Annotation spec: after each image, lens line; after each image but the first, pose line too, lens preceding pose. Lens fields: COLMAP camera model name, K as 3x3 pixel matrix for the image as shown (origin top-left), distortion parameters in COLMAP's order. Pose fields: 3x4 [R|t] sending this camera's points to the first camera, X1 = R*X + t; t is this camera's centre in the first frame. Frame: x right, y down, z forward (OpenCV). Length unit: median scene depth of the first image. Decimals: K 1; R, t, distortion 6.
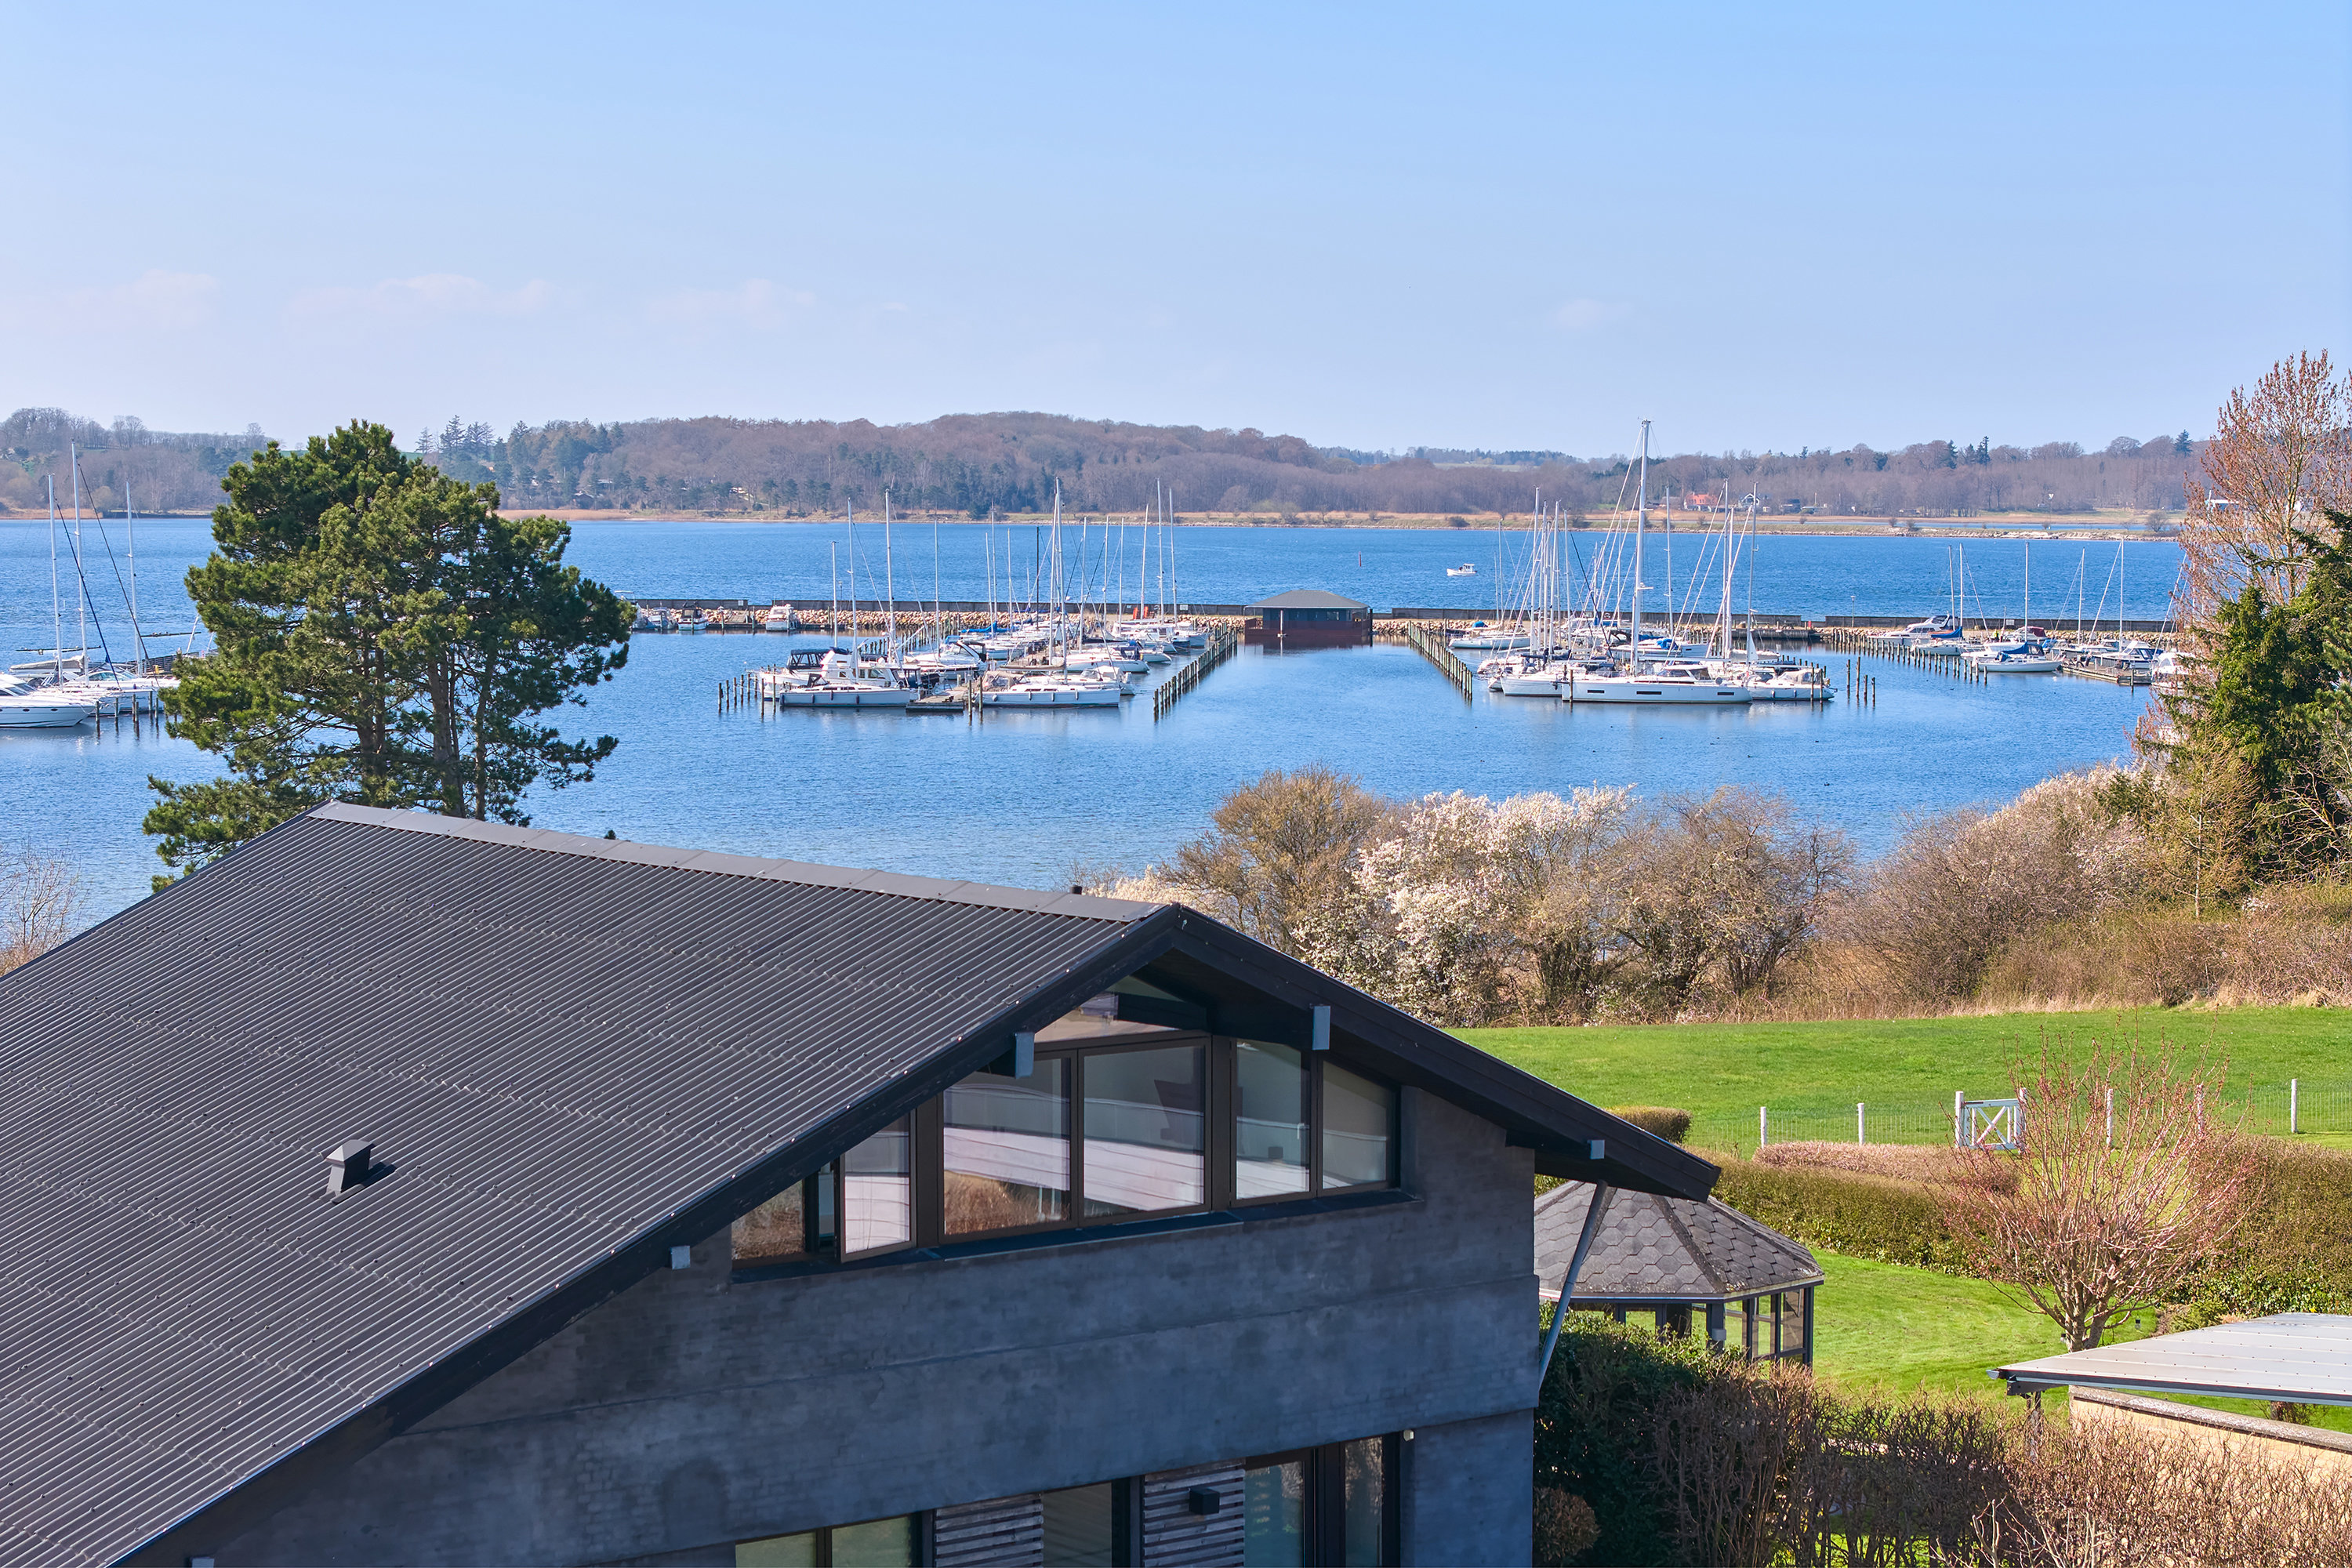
lens RADIAL K [[4768.3, 0, 1176.0], [0, 4768.3, 784.0], [0, 0, 1]] dist [-0.139416, 0.084821]
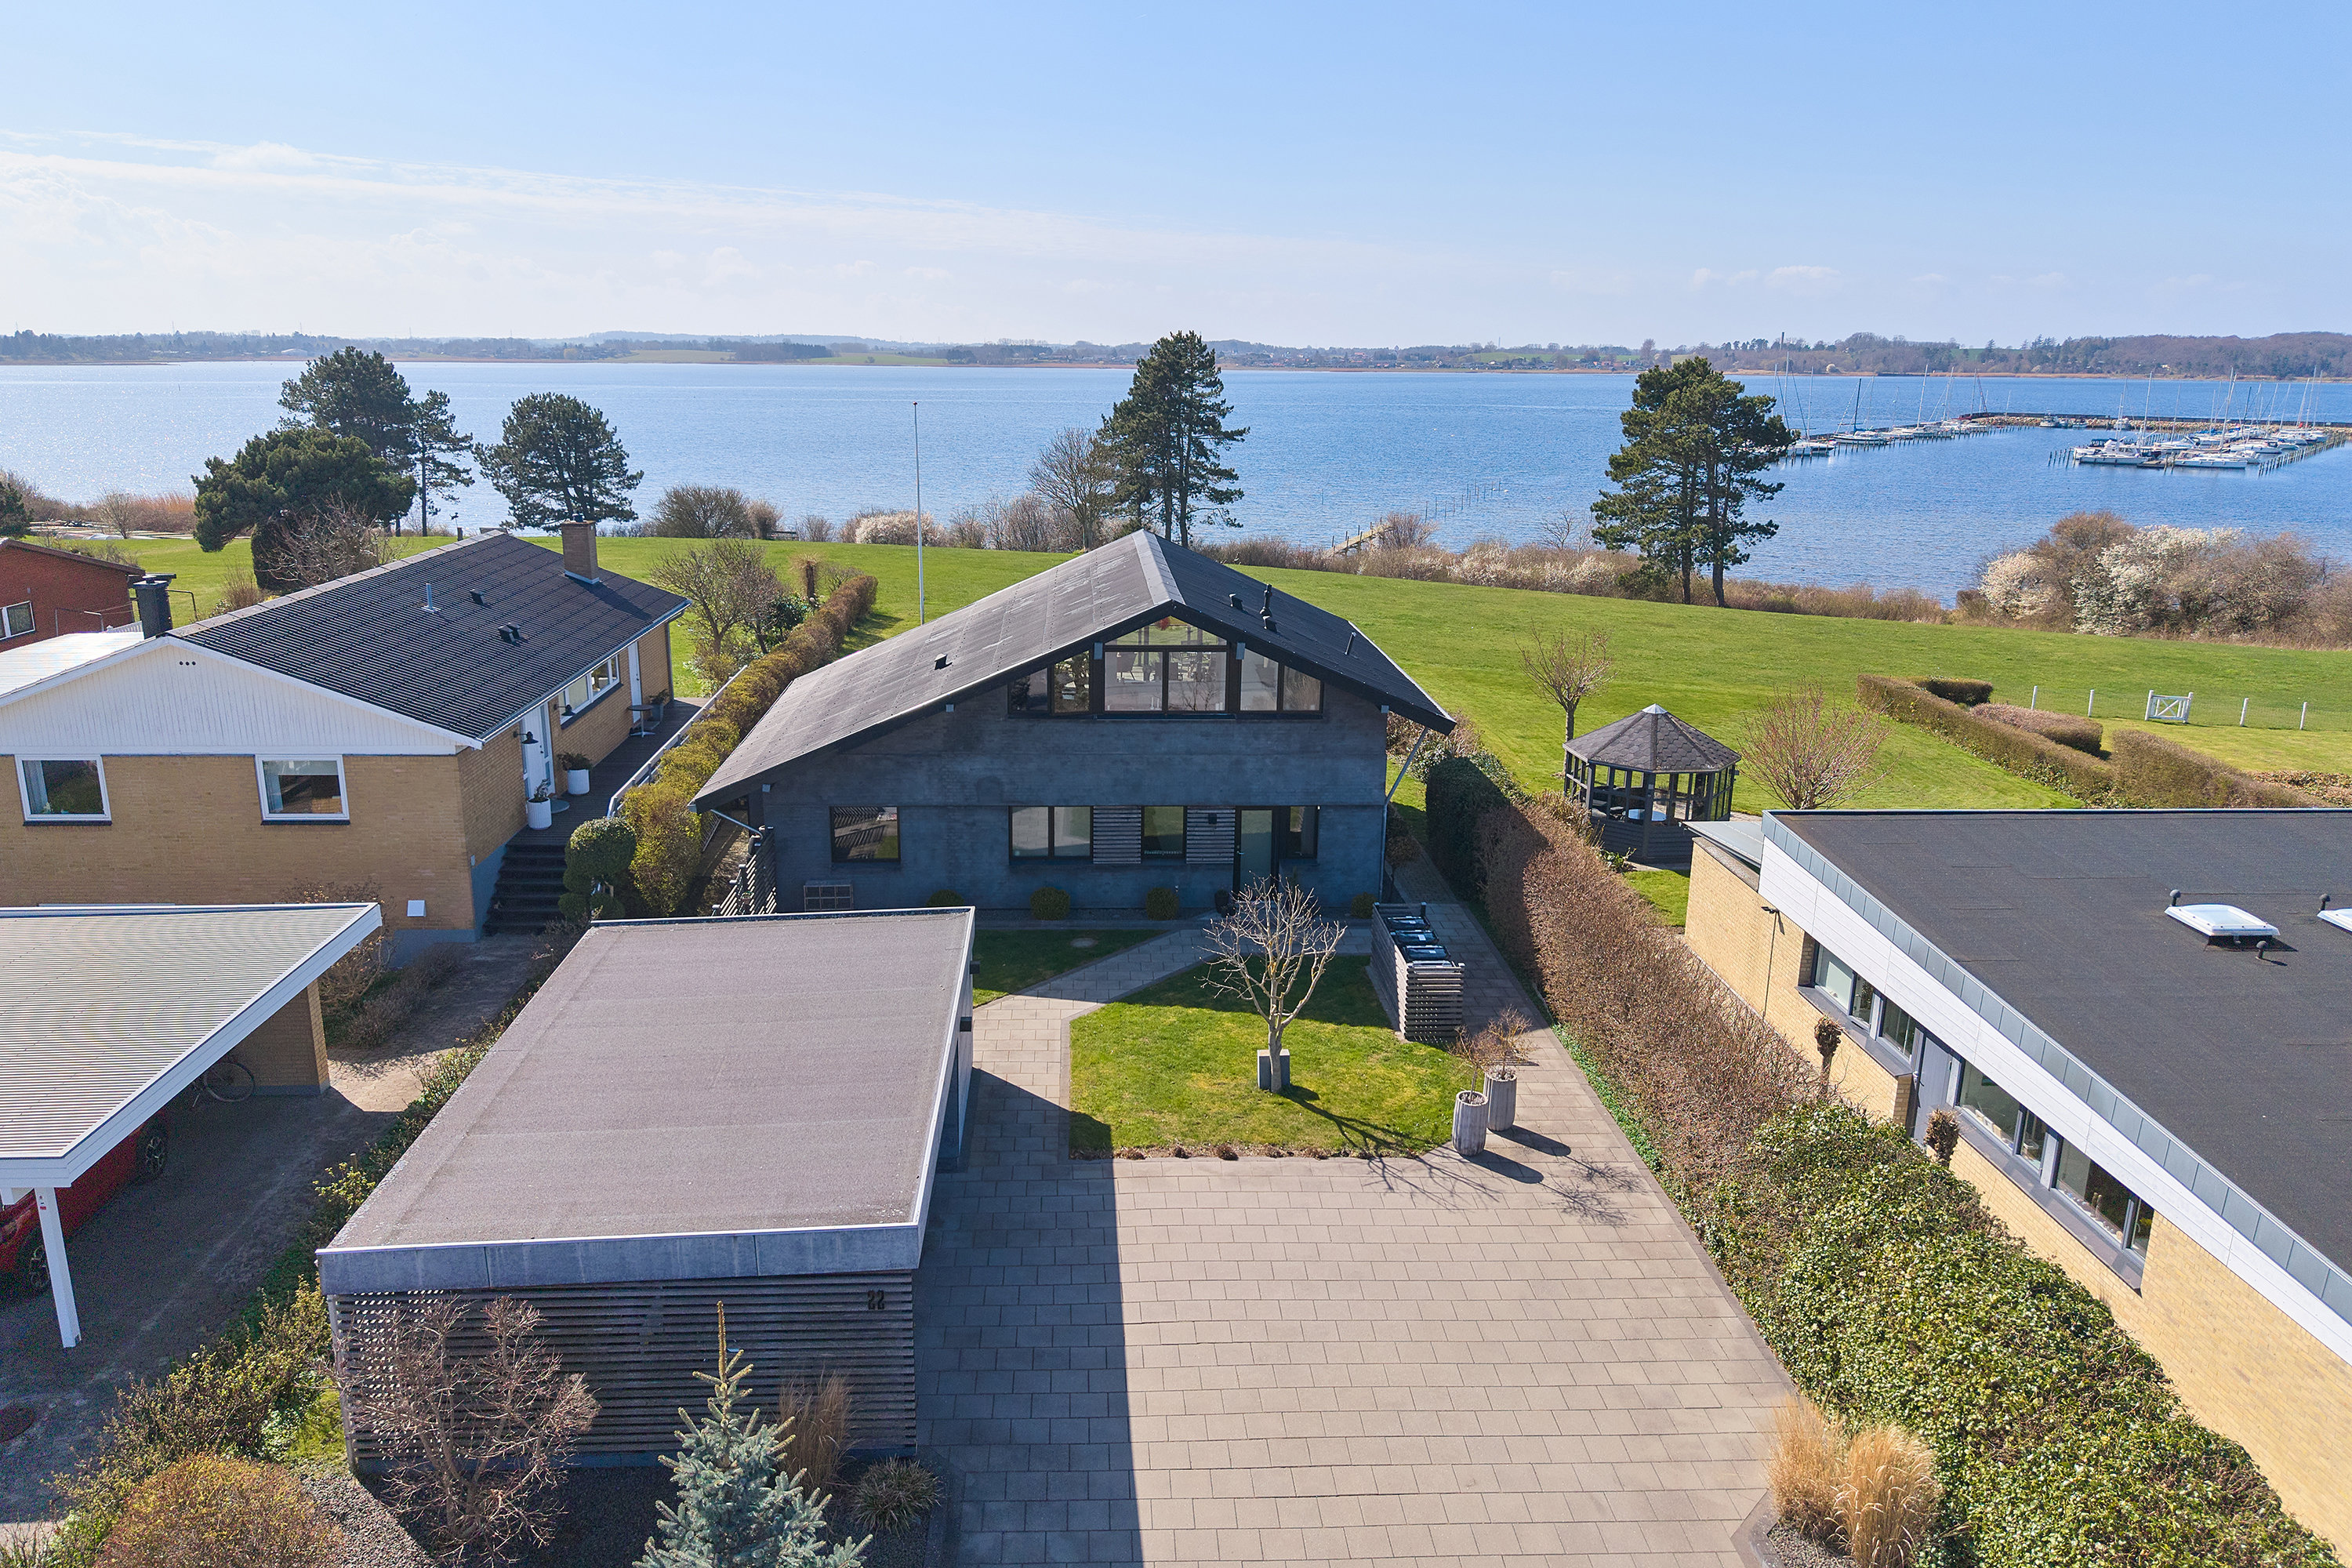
lens RADIAL K [[1616.5, 0, 1123.2], [0, 1616.5, 749.5], [0, 0, 1]] dist [0.026644, -0.025181]
pose [[0.783813, 0.148276, -0.603035, 0.488917], [-0.042356, 0.981580, 0.186299, -0.054586], [0.619551, -0.120481, 0.775655, 0.244928]]
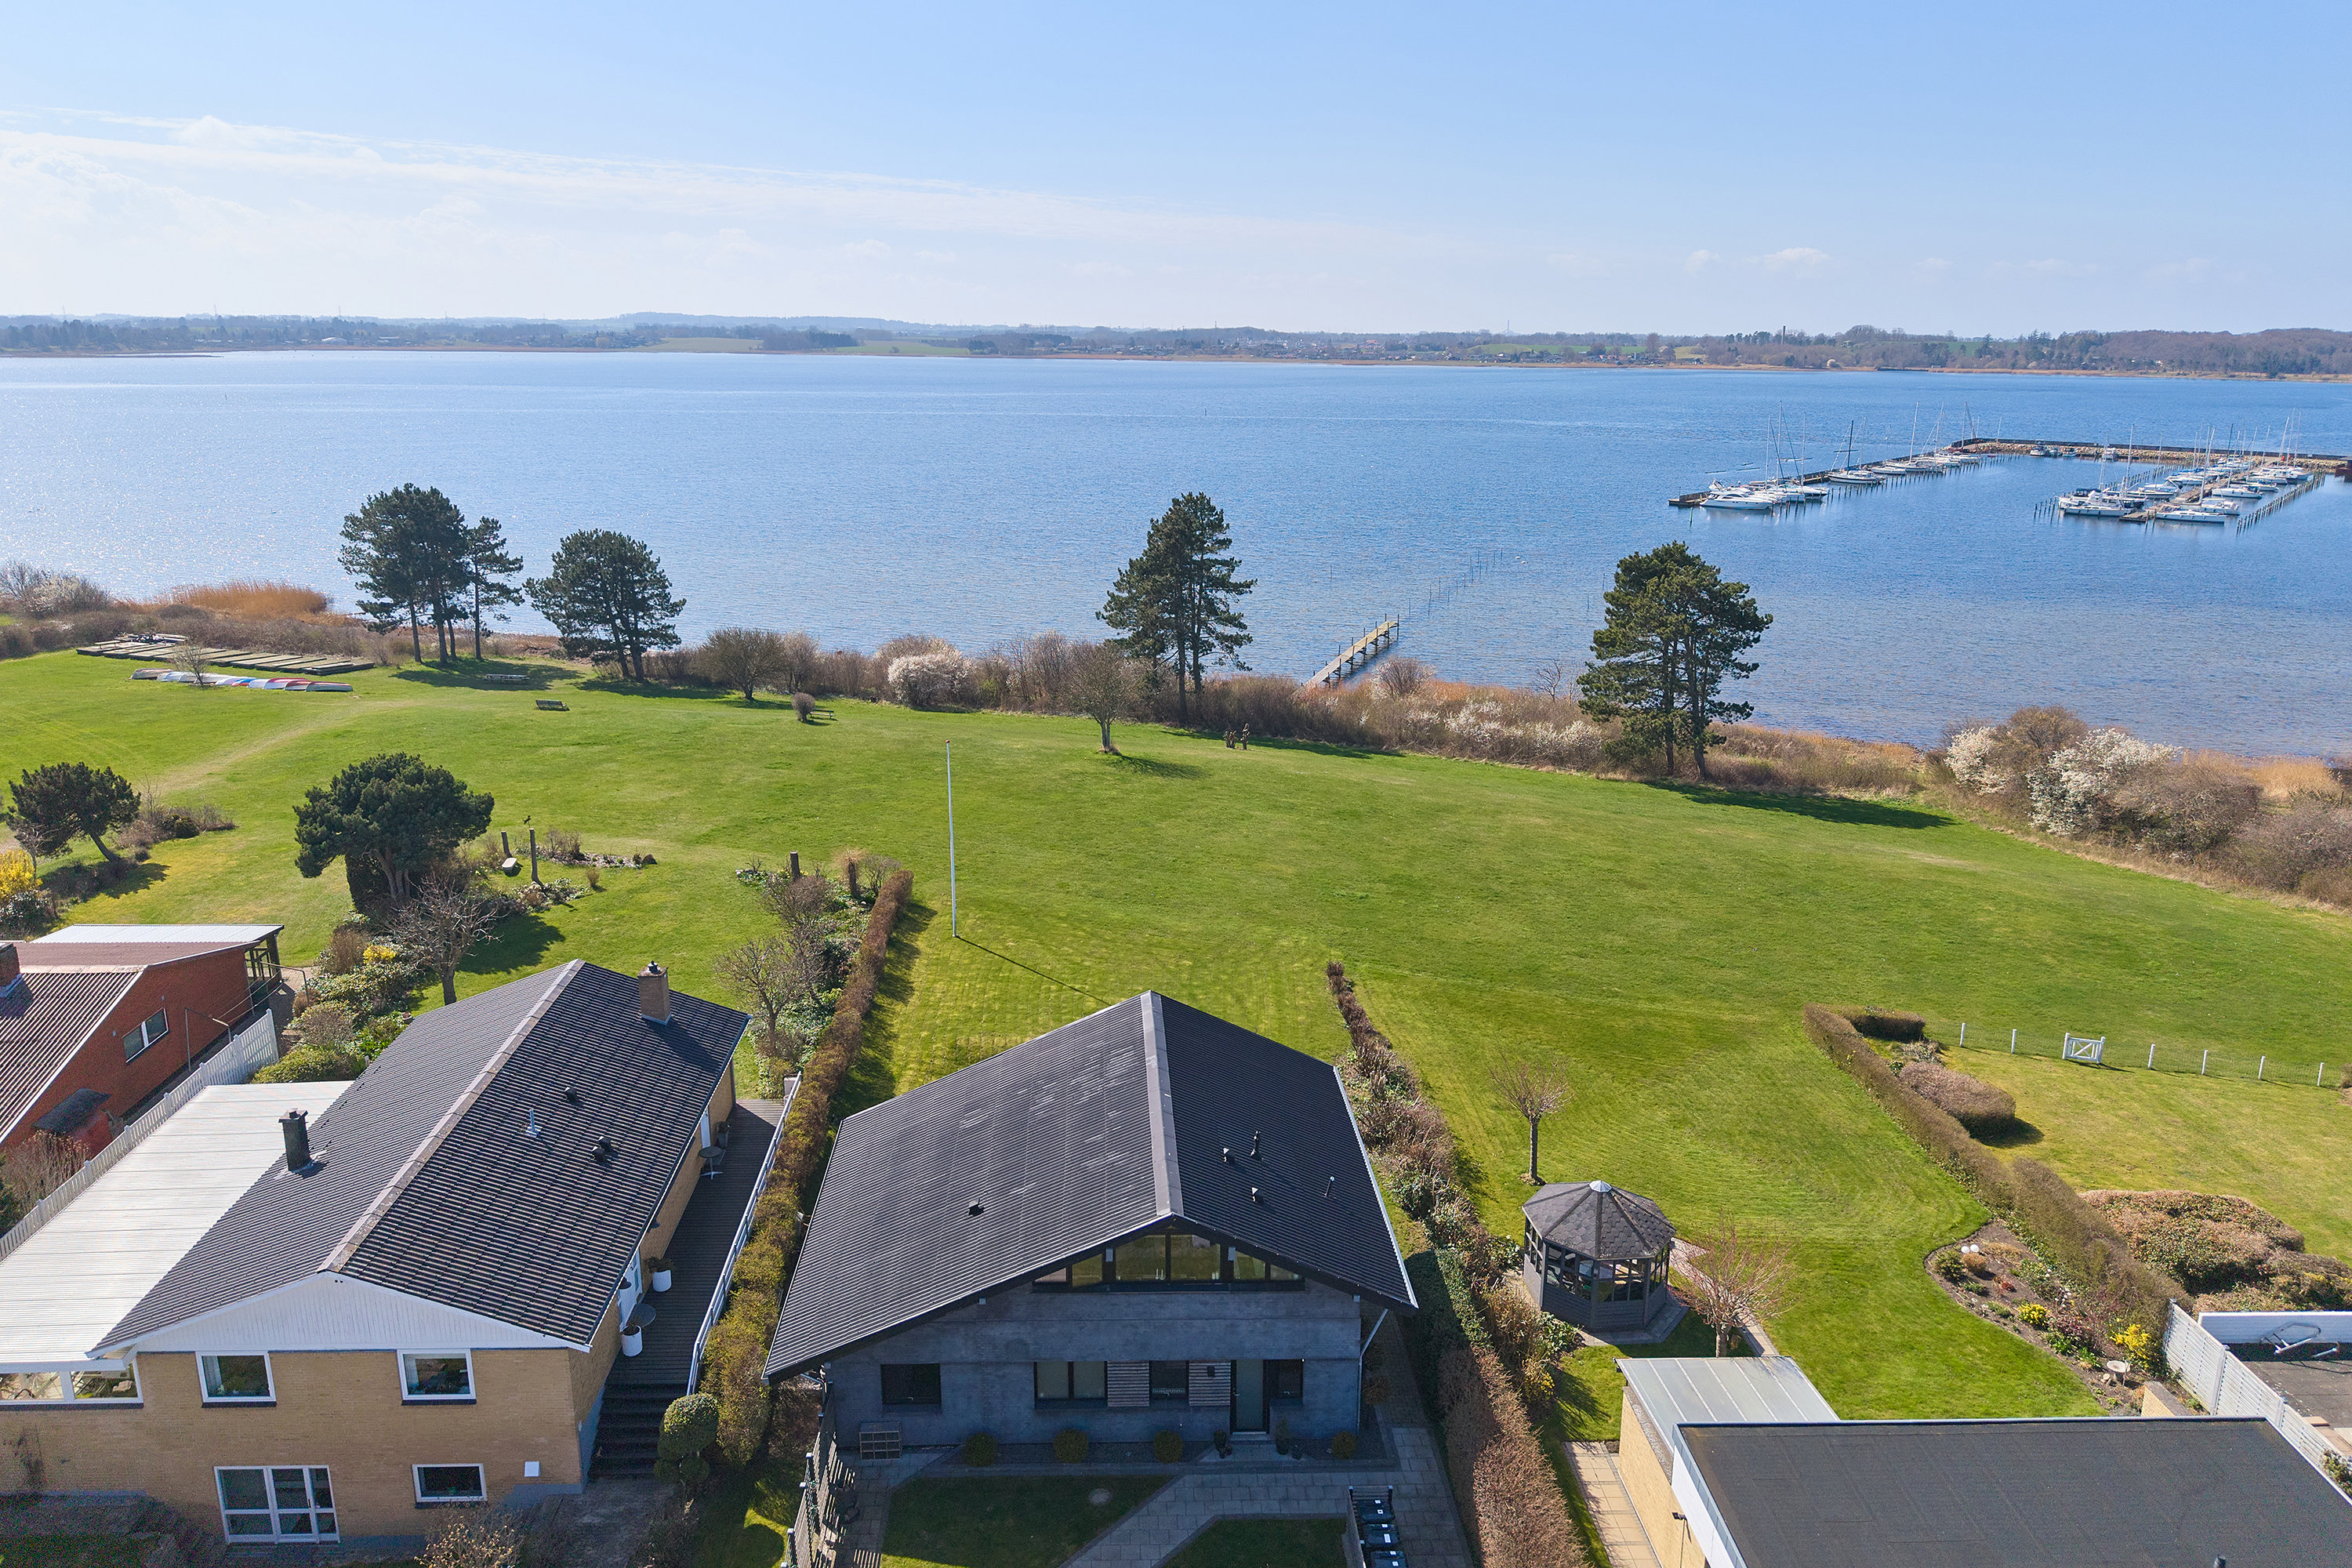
lens RADIAL K [[1587.9, 0, 1133.6], [0, 1587.9, 685.0], [0, 0, 1]] dist [0.035833, -0.039048]
pose [[0.781031, 0.134568, -0.609822, 0.521514], [-0.036703, 0.984711, 0.170287, -0.450993], [0.623413, -0.110617, 0.774028, 0.188342]]
